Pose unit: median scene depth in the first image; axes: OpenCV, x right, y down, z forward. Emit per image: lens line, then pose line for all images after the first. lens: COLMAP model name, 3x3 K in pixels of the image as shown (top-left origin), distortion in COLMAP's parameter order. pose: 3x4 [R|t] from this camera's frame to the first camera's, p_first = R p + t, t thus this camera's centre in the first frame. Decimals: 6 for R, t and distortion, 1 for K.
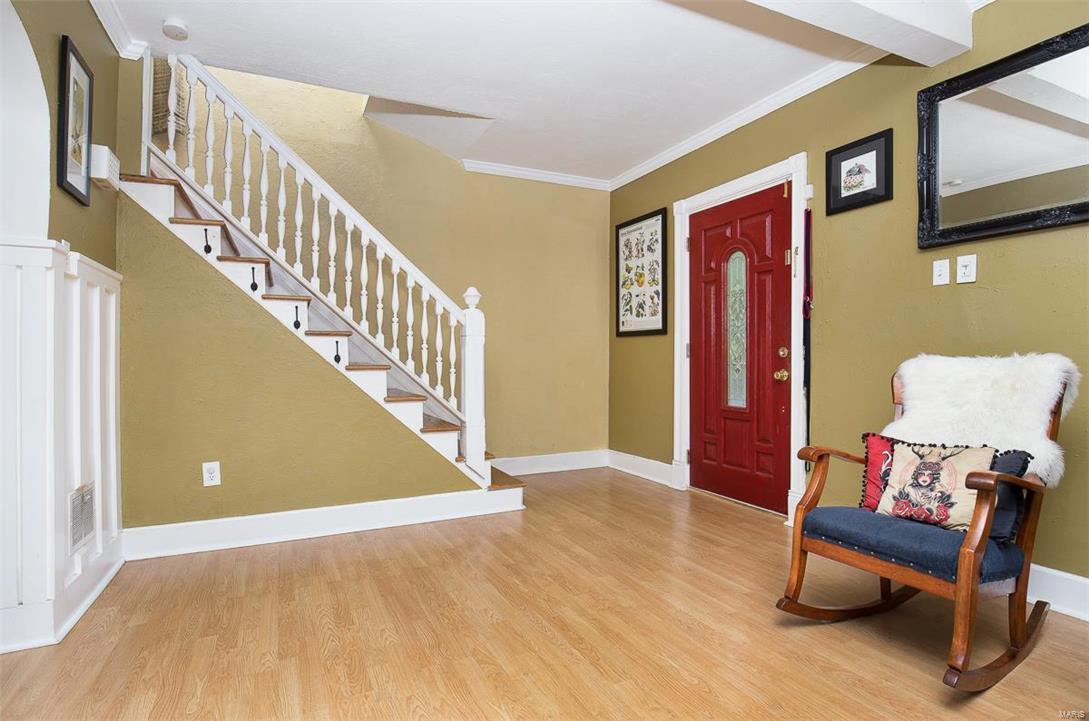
lens RADIAL K [[531.6, 0, 540.1], [0, 531.6, 359.7], [0, 0, 1]] dist [-0.001490, 0.000820]
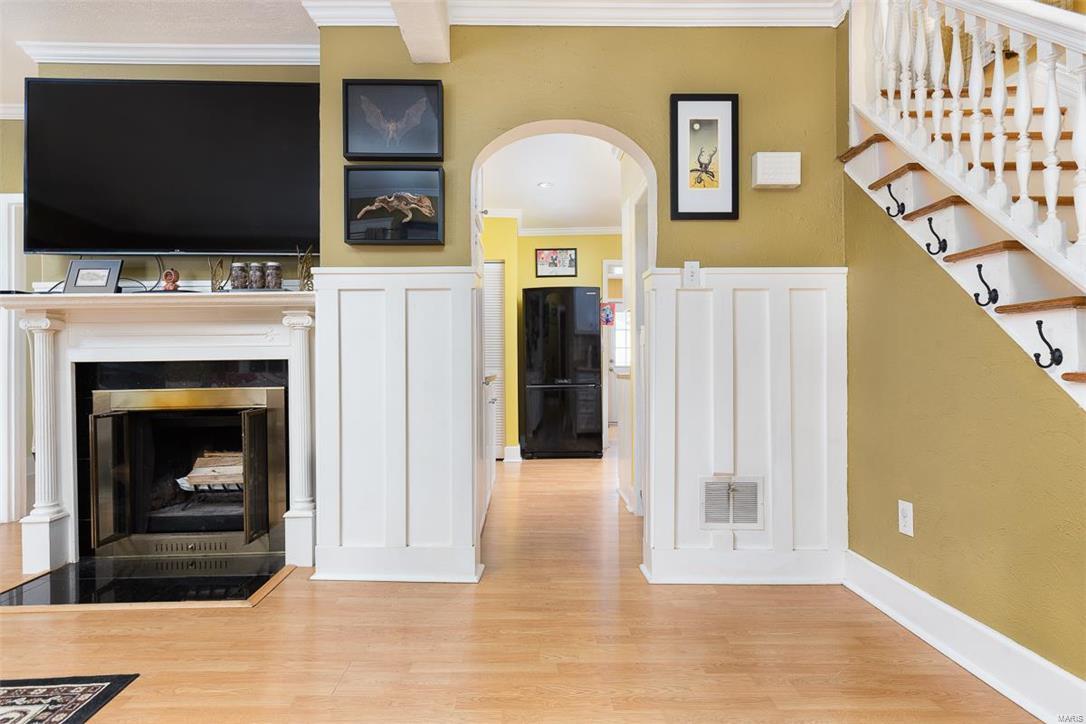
lens RADIAL K [[604.4, 0, 538.7], [0, 604.4, 368.8], [0, 0, 1]] dist [0.000984, 0.000347]
pose [[-0.420376, 0.009666, -0.907299, 0.488827], [0.008278, 0.999942, 0.006818, 0.005129], [0.907312, -0.004645, -0.420432, 1.298522]]
